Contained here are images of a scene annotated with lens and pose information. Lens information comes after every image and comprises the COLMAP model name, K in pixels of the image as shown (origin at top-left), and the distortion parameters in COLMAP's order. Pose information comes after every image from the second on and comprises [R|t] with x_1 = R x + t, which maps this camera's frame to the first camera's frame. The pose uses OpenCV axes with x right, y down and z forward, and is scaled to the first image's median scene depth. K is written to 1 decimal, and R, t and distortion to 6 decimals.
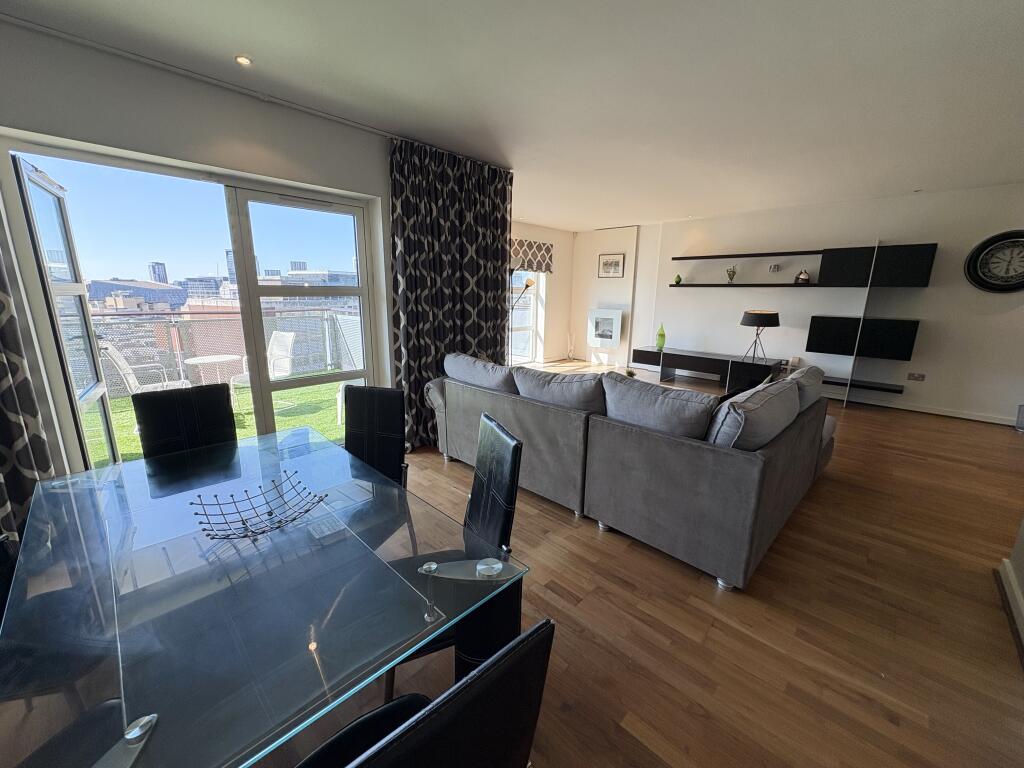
lens RADIAL K [[406.6, 0, 510.8], [0, 406.6, 382.7], [0, 0, 1]] dist [0.000060, -0.000085]
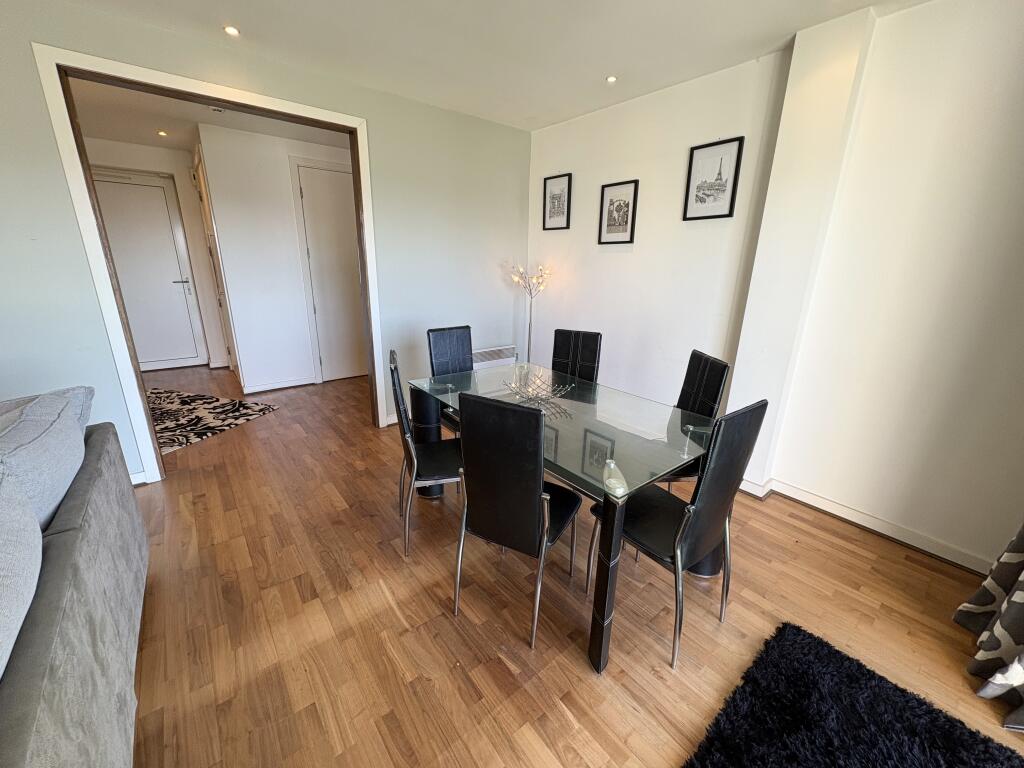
lens RADIAL K [[406.6, 0, 510.8], [0, 406.6, 382.7], [0, 0, 1]] dist [0.000060, -0.000085]
pose [[-0.991433, -0.070072, 0.110229, -0.231950], [-0.007051, 0.871396, 0.490529, -0.199925], [-0.130426, 0.485550, -0.864425, 0.865212]]
